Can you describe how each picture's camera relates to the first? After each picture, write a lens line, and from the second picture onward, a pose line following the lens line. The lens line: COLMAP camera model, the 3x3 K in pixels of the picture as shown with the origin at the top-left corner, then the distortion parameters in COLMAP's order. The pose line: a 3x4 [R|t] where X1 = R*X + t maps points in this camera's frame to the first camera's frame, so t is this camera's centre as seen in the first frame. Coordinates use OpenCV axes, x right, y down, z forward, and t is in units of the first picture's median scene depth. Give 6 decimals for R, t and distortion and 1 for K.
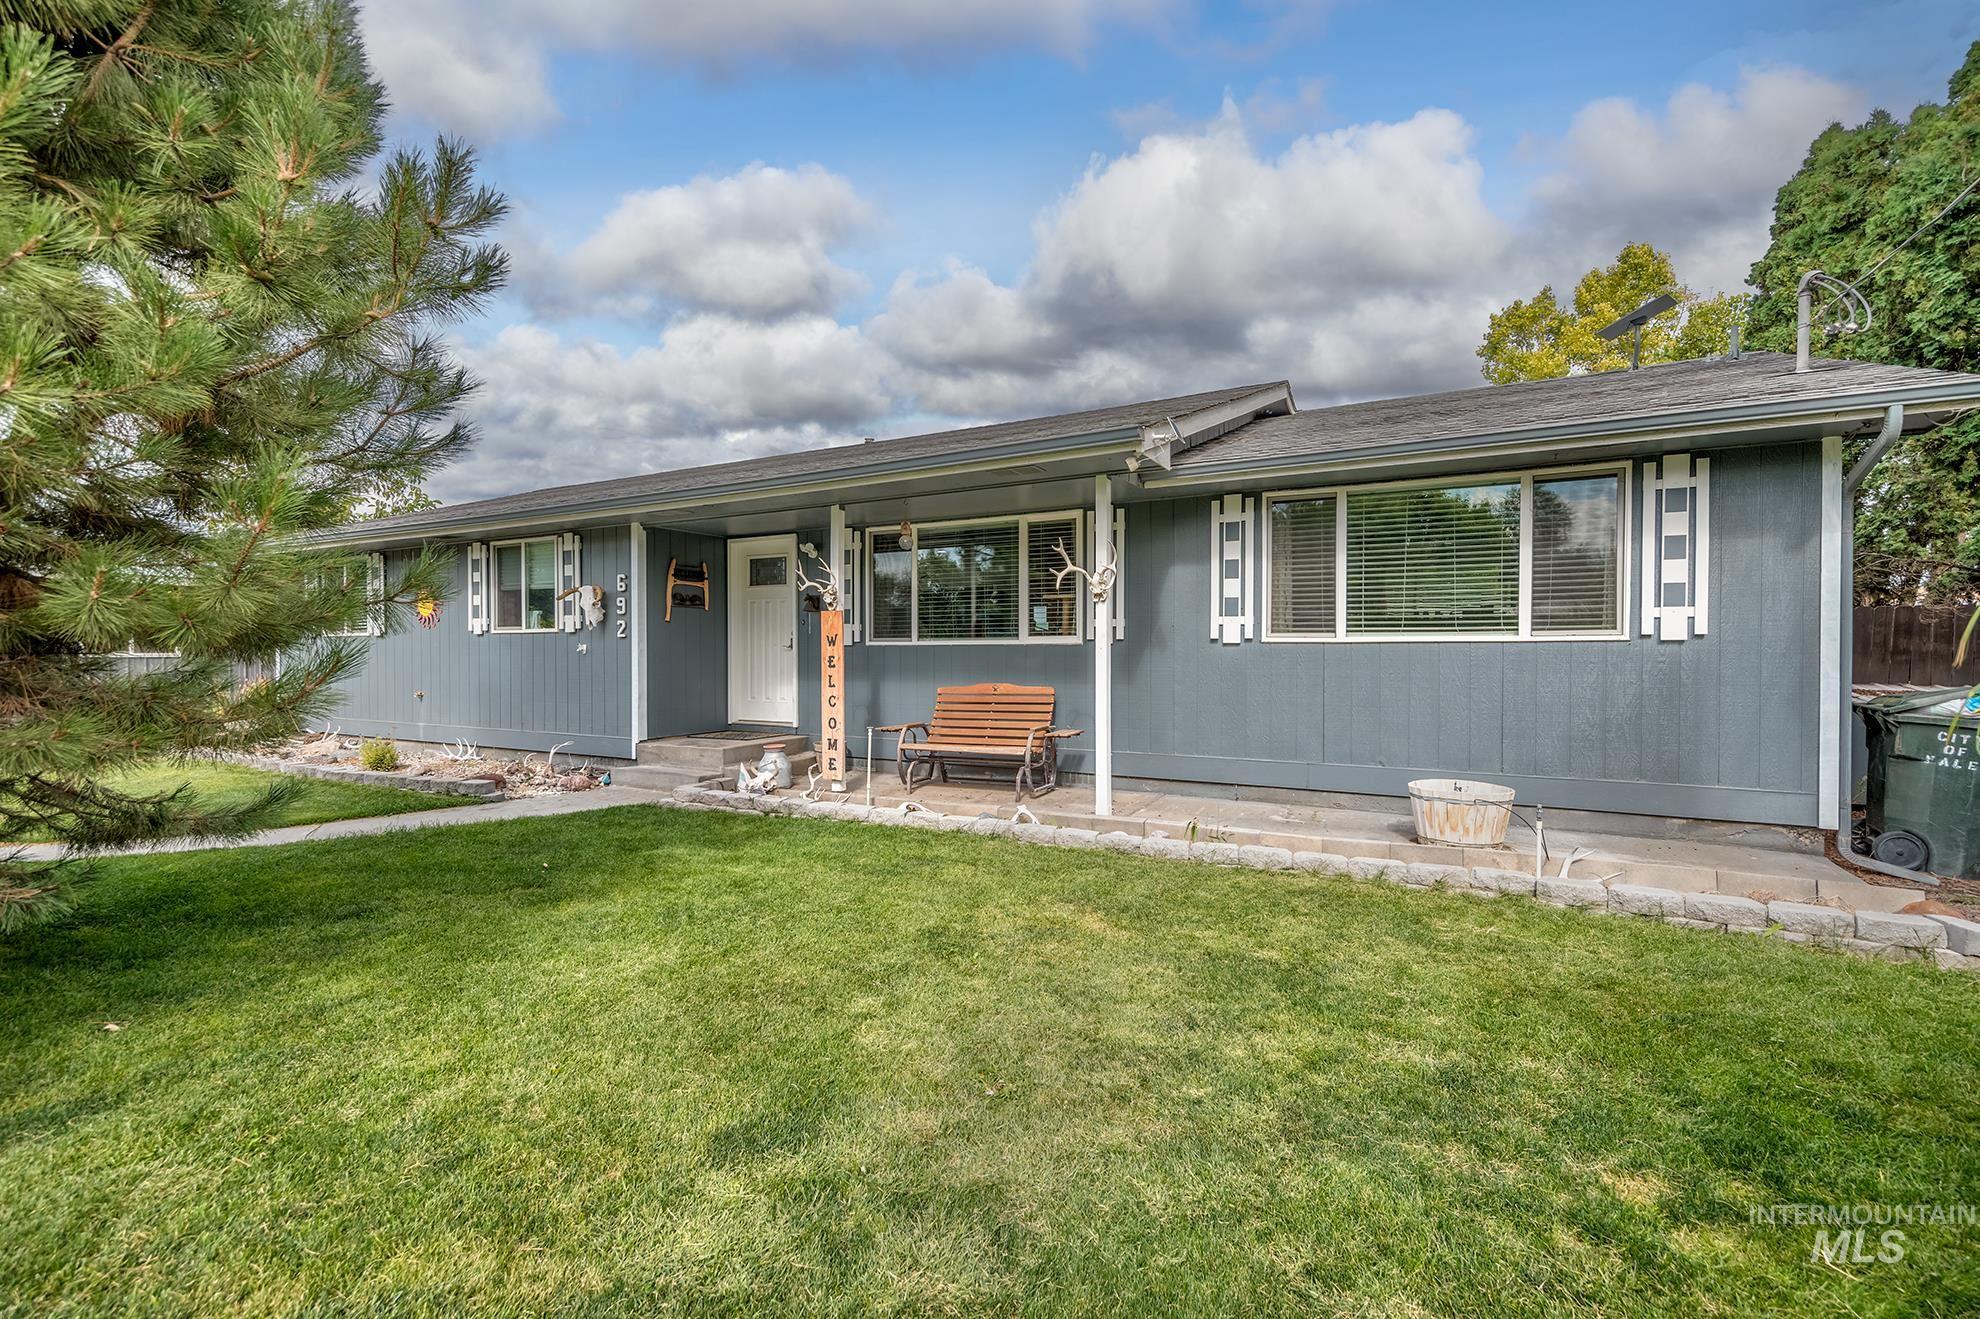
lens RADIAL K [[882.7, 0, 1002.3], [0, 882.7, 664.3], [0, 0, 1]] dist [-0.005002, 0.000063]
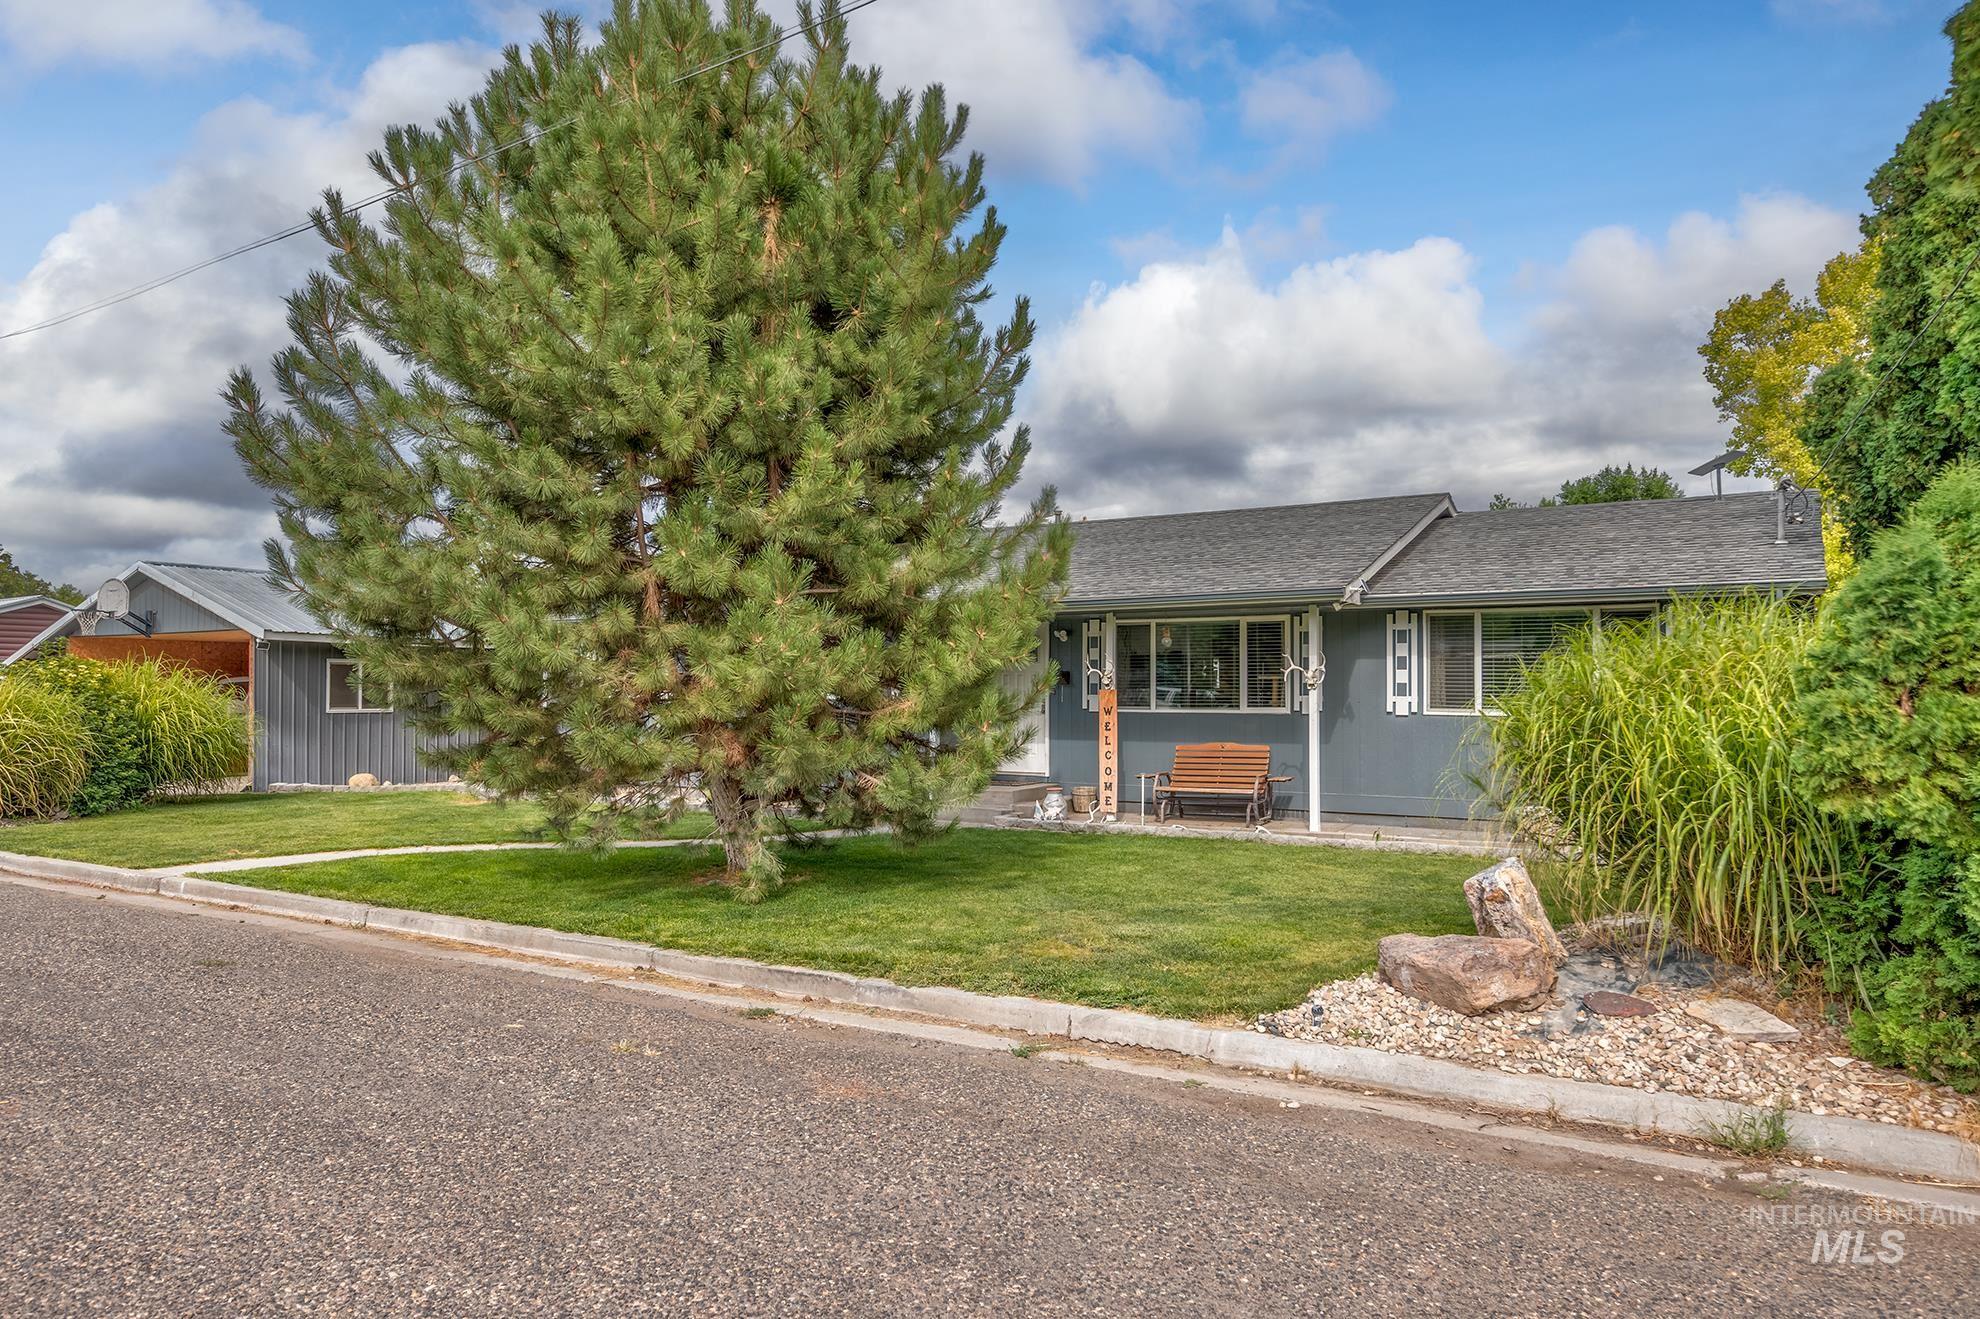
lens RADIAL K [[1388.2, 0, 978.1], [0, 1388.2, 652.1], [0, 0, 1]] dist [0.009760, 0.001853]
pose [[0.998874, 0.002521, -0.047369, -0.248033], [-0.004411, 0.999196, -0.039836, -0.026670], [0.047230, 0.040000, 0.998083, -0.996205]]
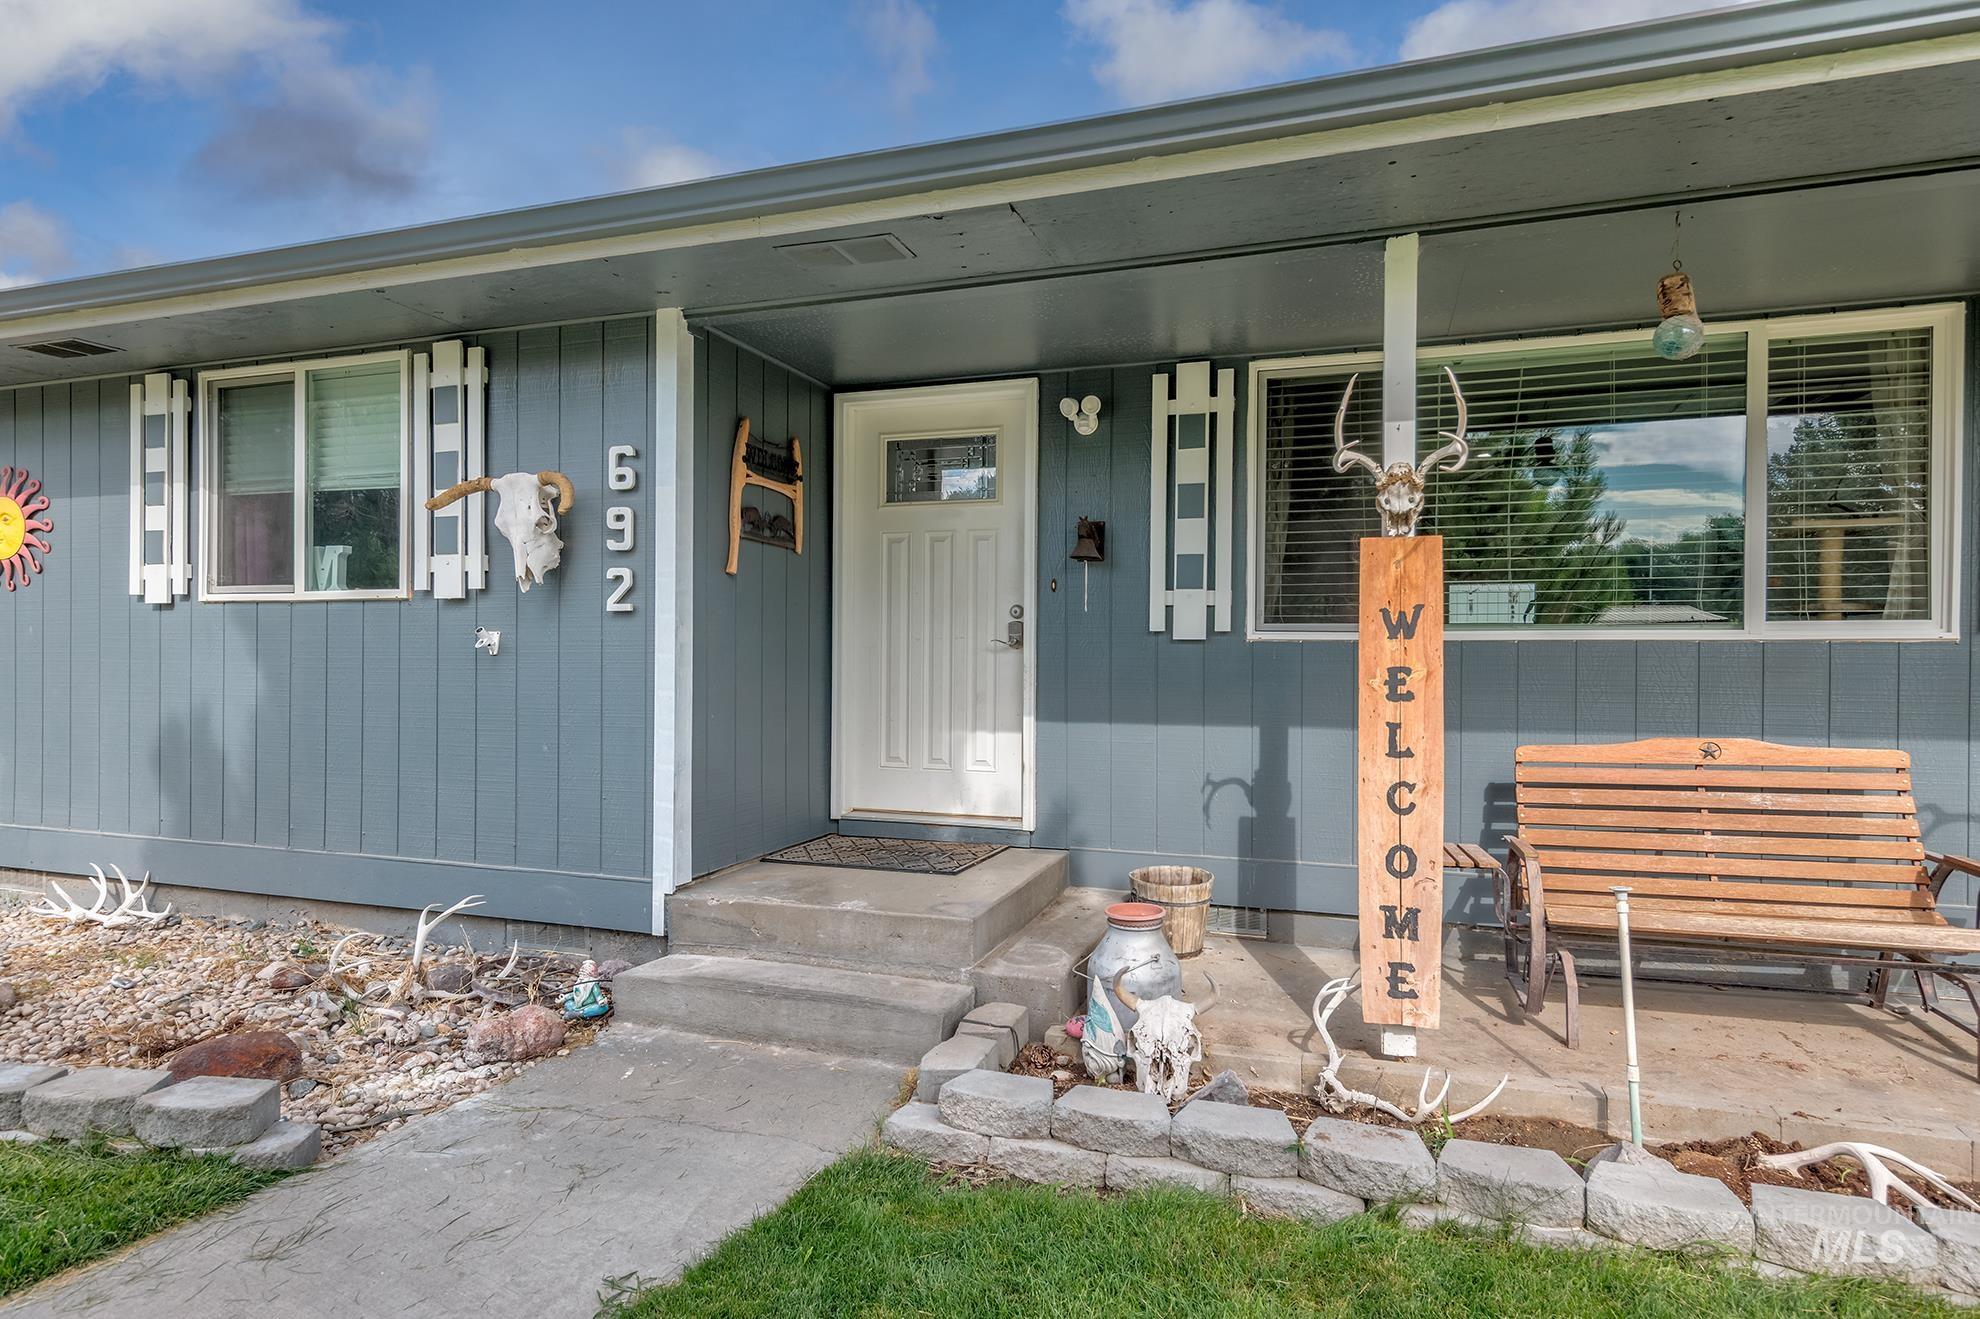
lens RADIAL K [[989.9, 0, 997.3], [0, 989.9, 660.1], [0, 0, 1]] dist [0.001741, 0.000298]
pose [[0.978035, 0.006161, 0.208351, -0.363339], [-0.004316, 0.999947, -0.009309, -0.006841], [-0.208398, 0.008205, 0.978010, 0.552680]]
